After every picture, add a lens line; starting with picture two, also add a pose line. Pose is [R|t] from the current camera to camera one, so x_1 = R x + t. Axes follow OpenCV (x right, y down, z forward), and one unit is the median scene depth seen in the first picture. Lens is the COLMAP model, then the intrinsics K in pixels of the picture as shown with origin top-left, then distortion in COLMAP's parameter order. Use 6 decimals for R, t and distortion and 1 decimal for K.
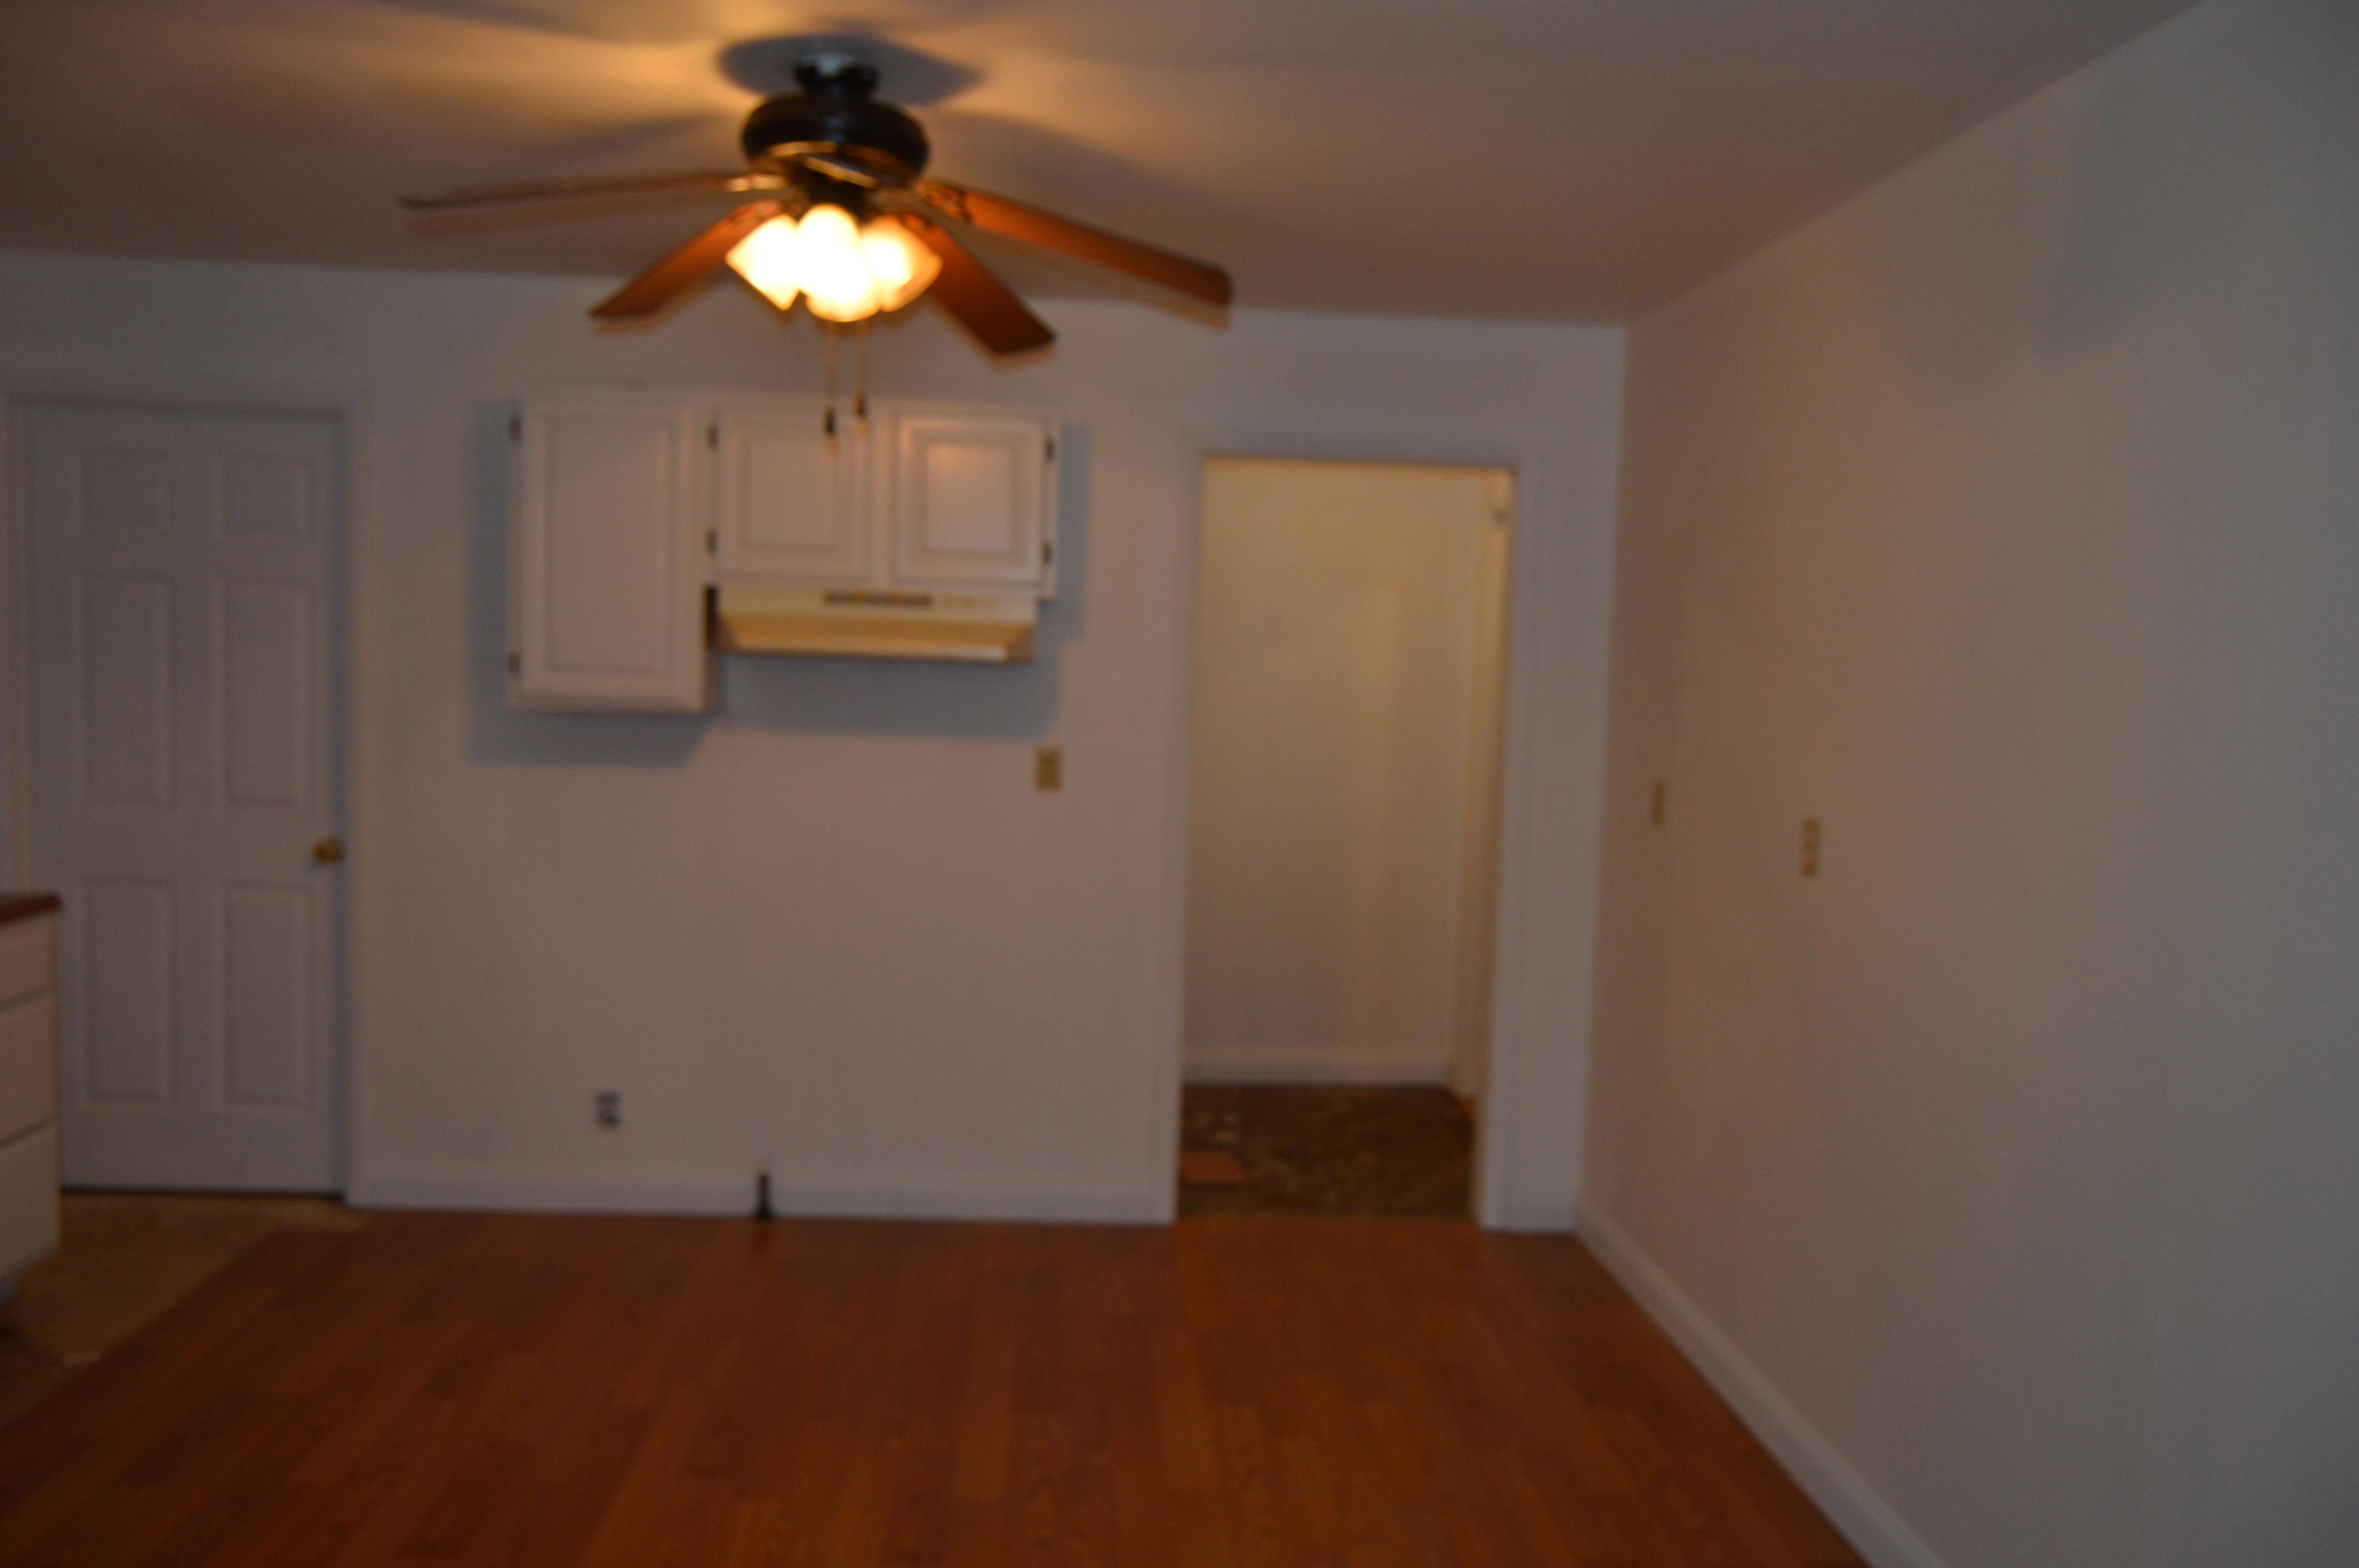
lens RADIAL K [[1827.4, 0, 1166.0], [0, 1827.4, 789.5], [0, 0, 1]] dist [-0.019268, 0.013965]
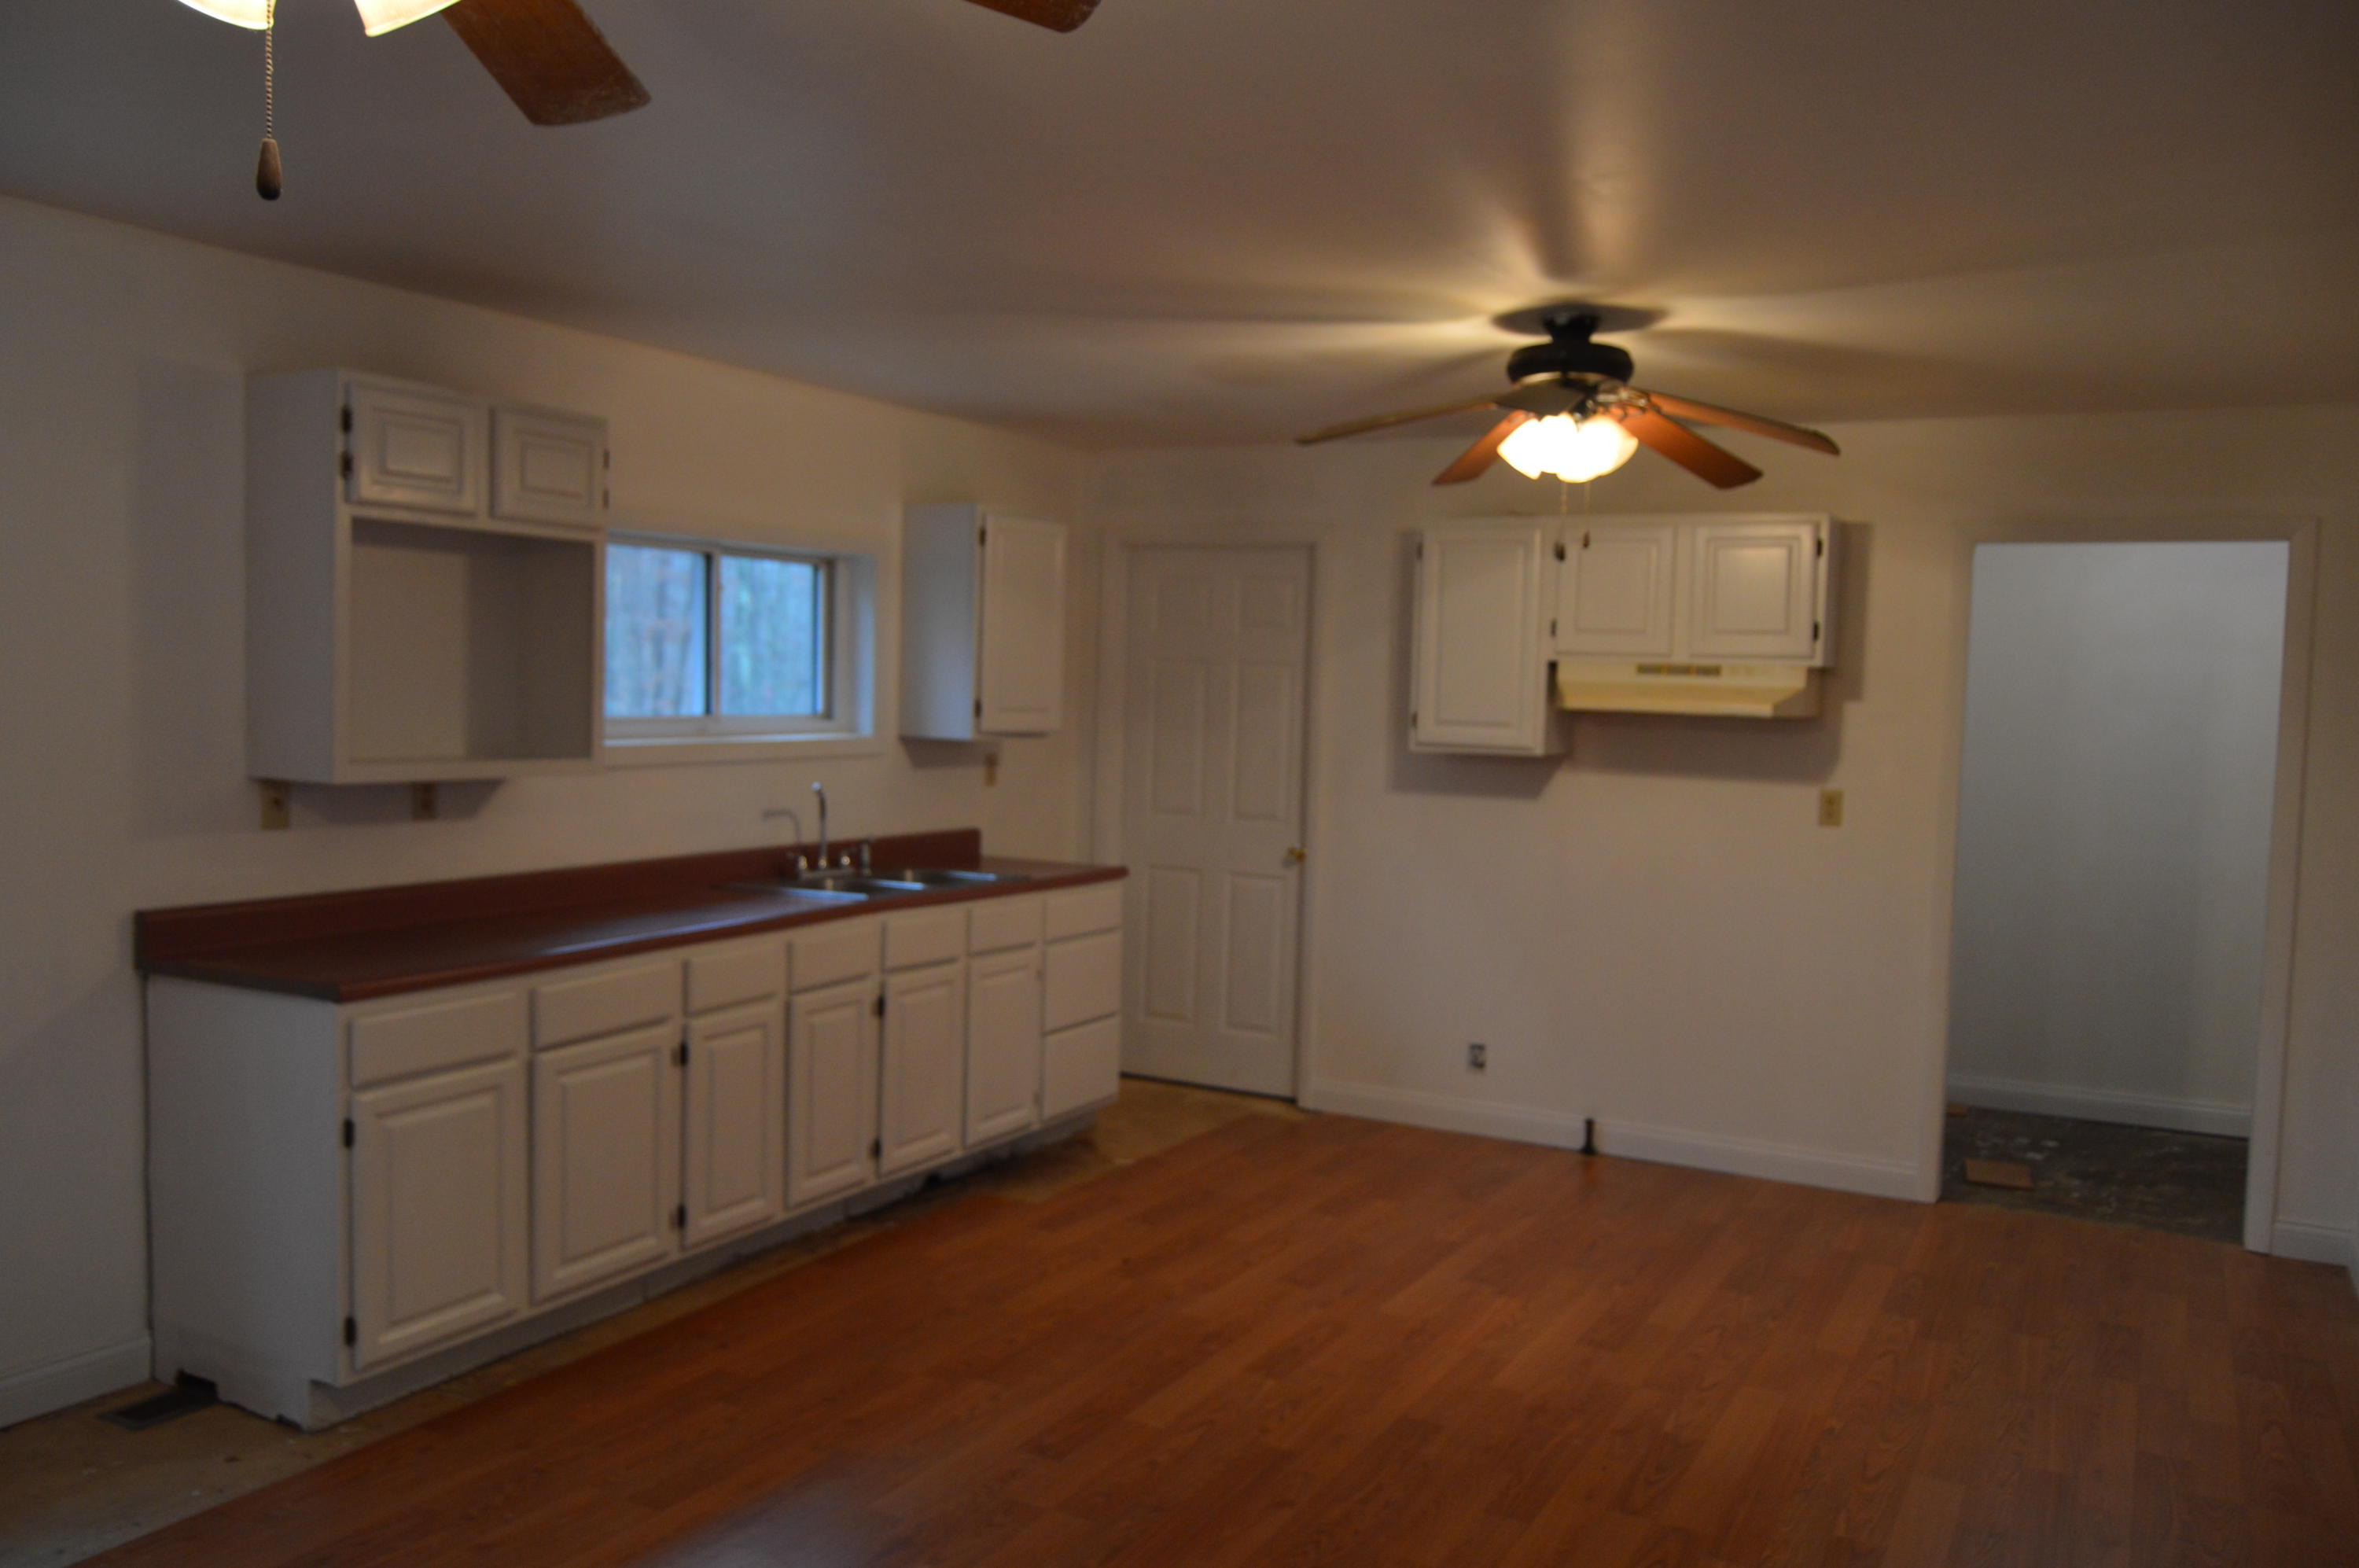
lens RADIAL K [[1827.4, 0, 1168.6], [0, 1827.4, 787.0], [0, 0, 1]] dist [-0.019268, 0.013965]
pose [[0.848871, 0.019785, -0.528229, 0.216319], [-0.040580, 0.998789, -0.027802, 0.028257], [0.527040, 0.045036, 0.848646, -0.272505]]
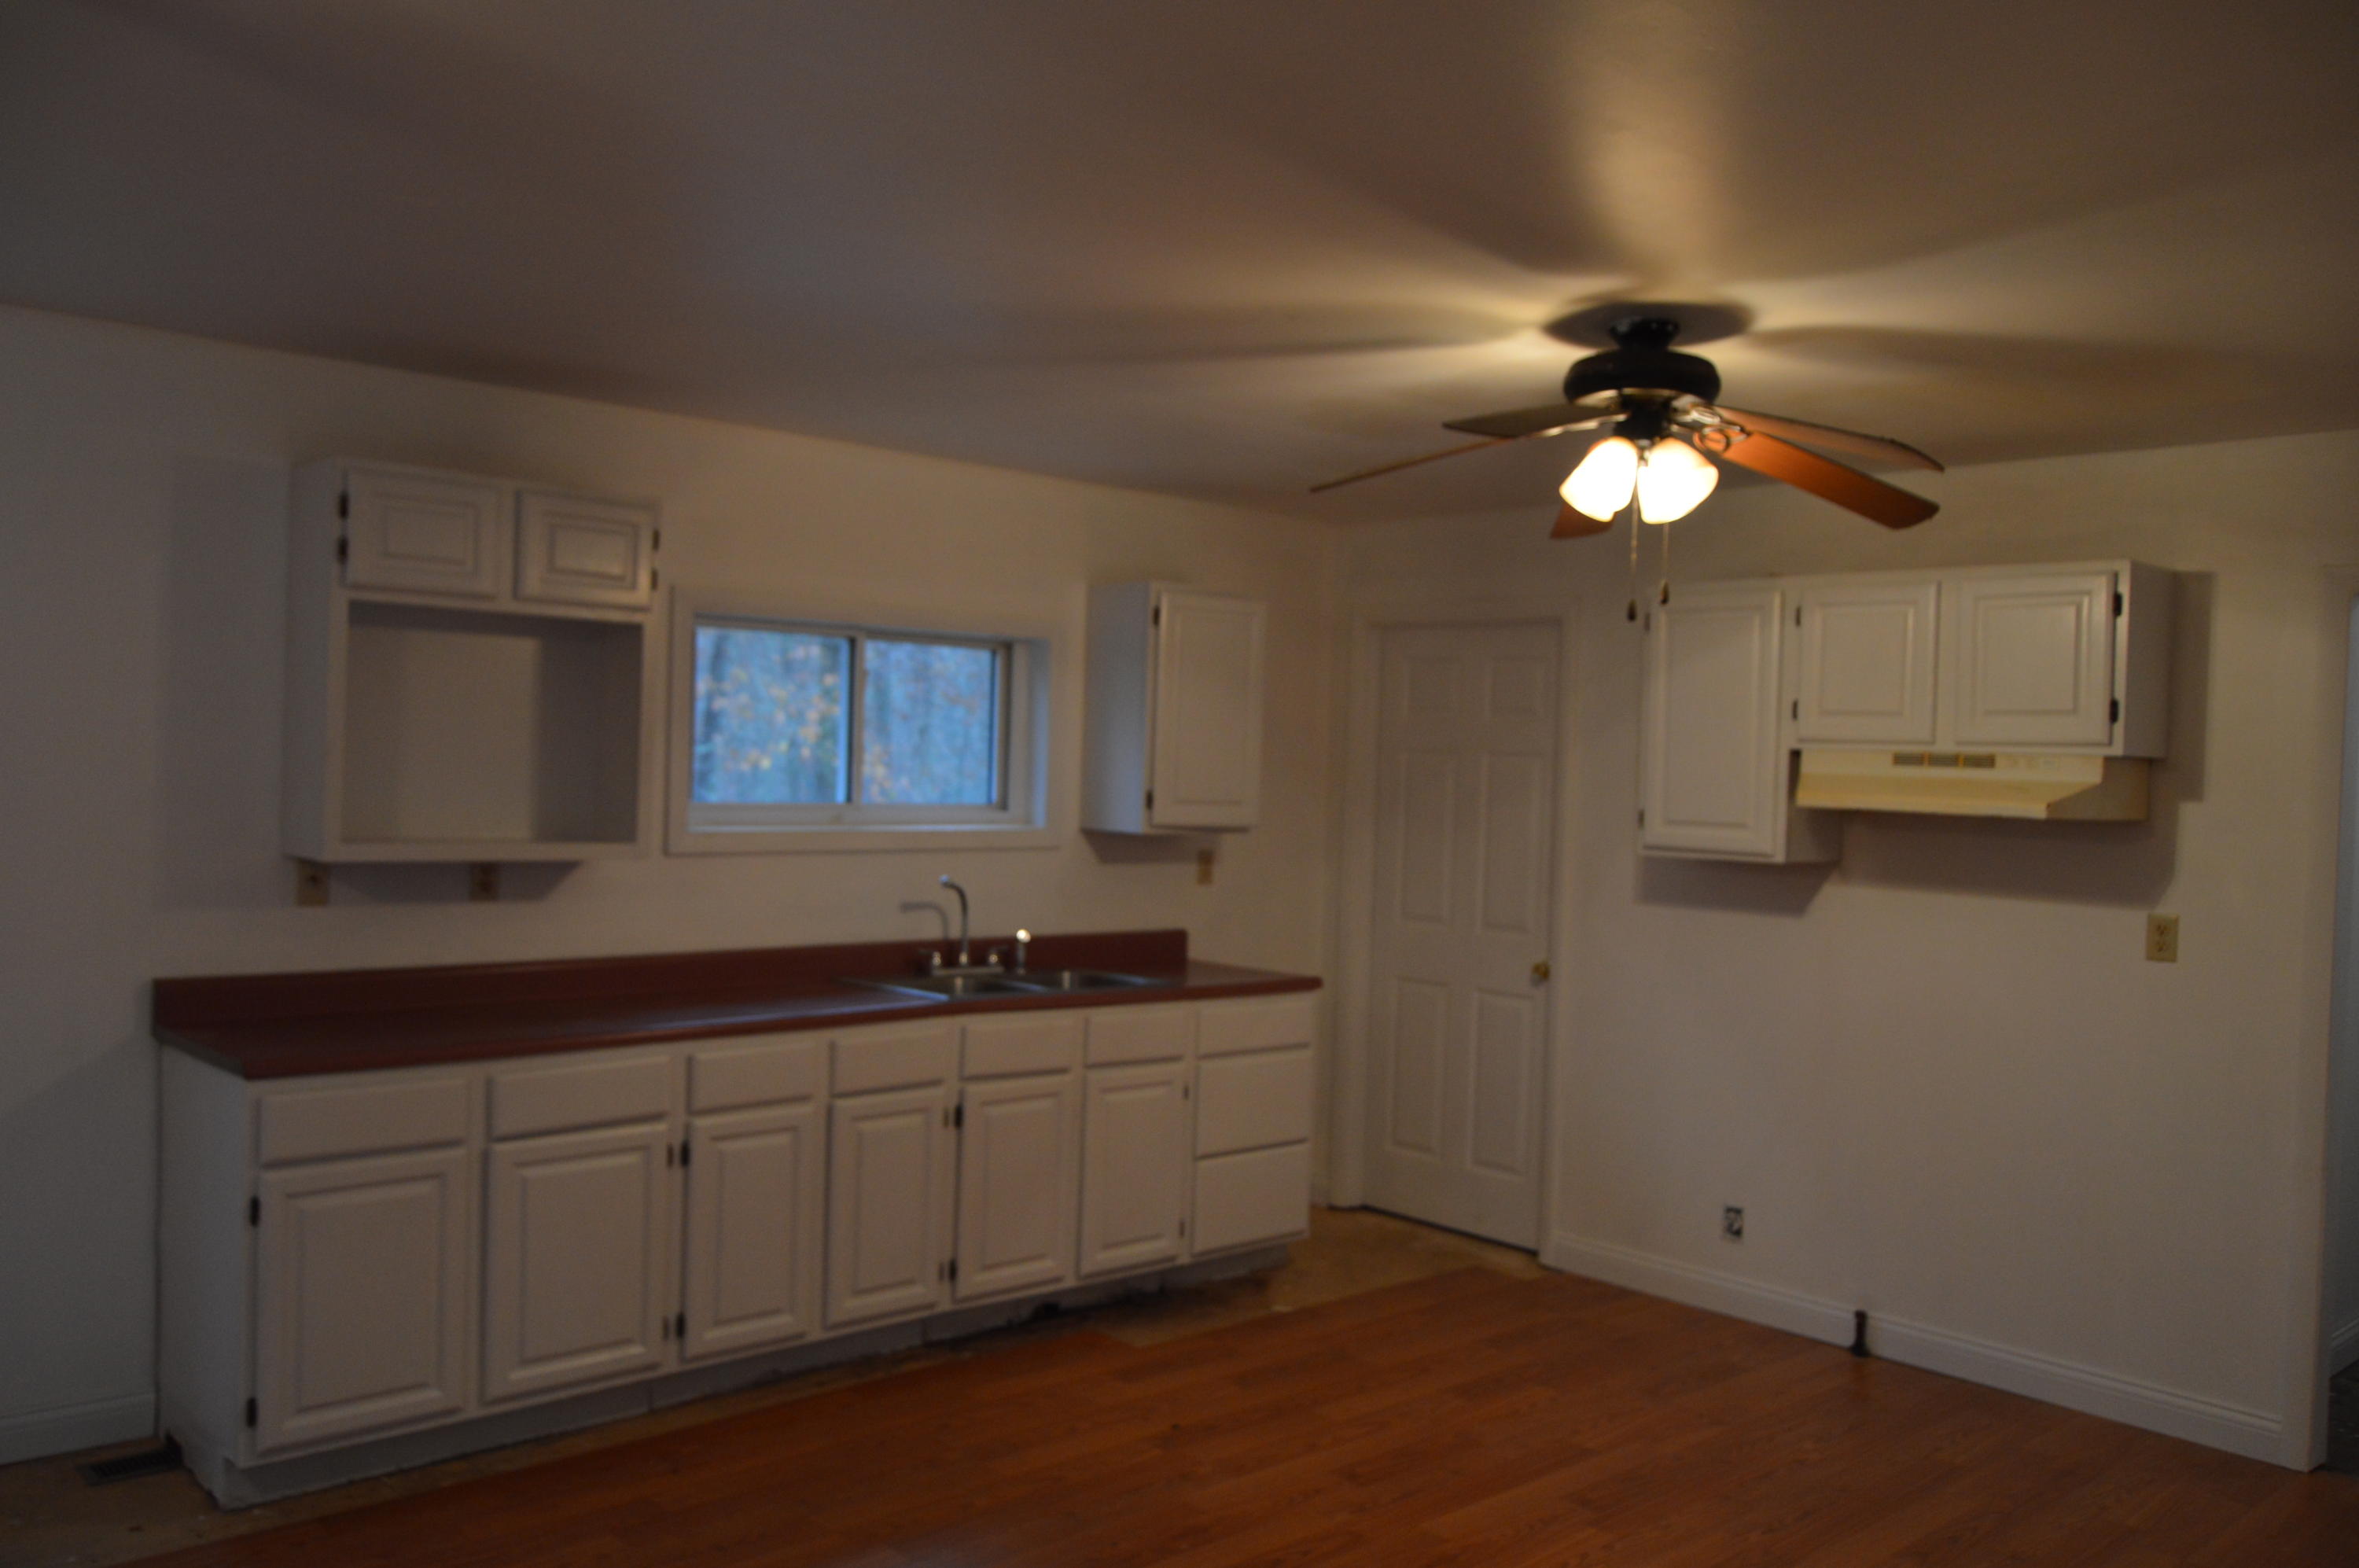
lens RADIAL K [[1827.4, 0, 1166.8], [0, 1827.4, 789.7], [0, 0, 1]] dist [-0.019268, 0.013965]
pose [[0.633897, -0.002455, -0.773414, 0.360935], [-0.072997, 0.995341, -0.062988, 0.009815], [0.769965, 0.096385, 0.630764, 0.010003]]
